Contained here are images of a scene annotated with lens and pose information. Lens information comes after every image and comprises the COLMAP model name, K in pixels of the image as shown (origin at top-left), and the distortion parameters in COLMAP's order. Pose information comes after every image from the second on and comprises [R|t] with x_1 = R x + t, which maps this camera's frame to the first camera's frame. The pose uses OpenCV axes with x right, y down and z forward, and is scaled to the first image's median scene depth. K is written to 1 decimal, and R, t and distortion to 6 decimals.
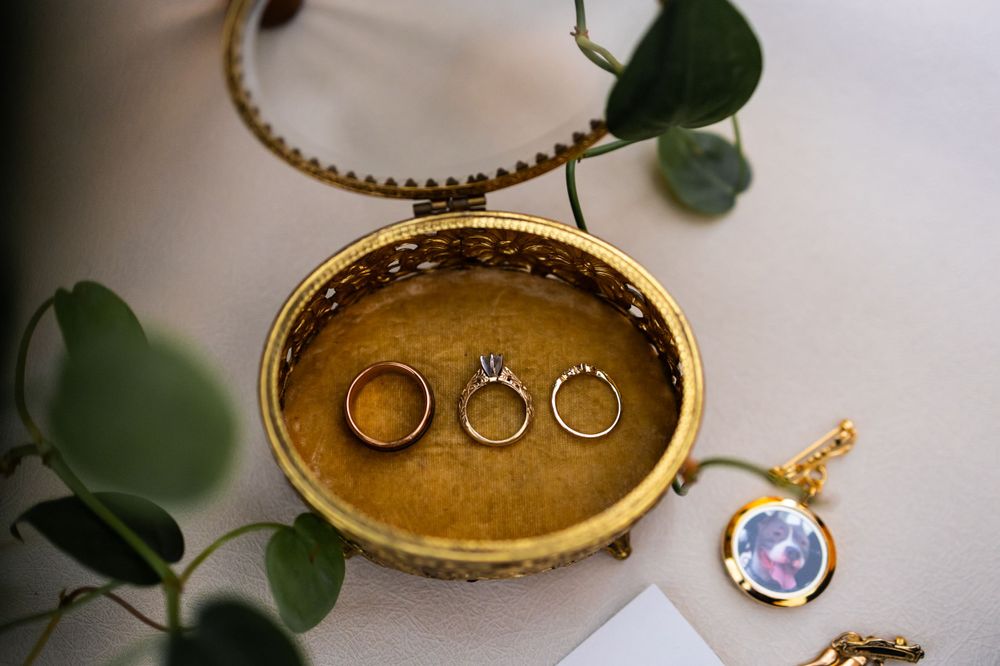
lens RADIAL K [[951.3, 0, 501.1], [0, 951.3, 364.2], [0, 0, 1]] dist [0.001584, 0.012415]
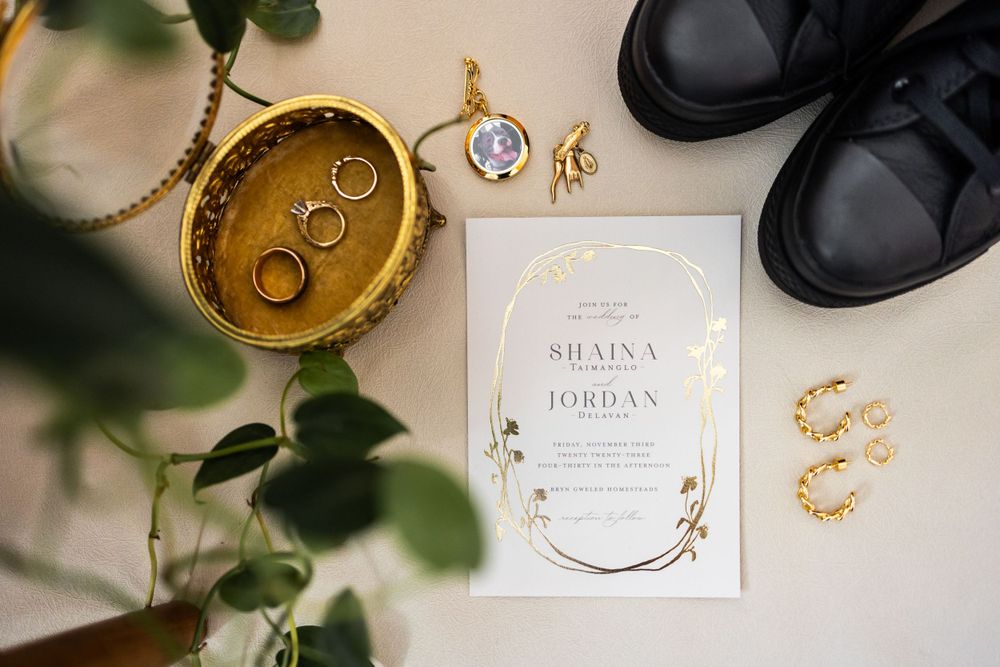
lens RADIAL K [[951.3, 0, 501.1], [0, 951.3, 364.7], [0, 0, 1]] dist [0.001584, 0.012415]
pose [[0.639594, -0.766700, -0.055595, 0.093244], [0.758640, 0.617889, 0.206588, 0.088928], [-0.124039, -0.174309, 0.976847, -0.631962]]
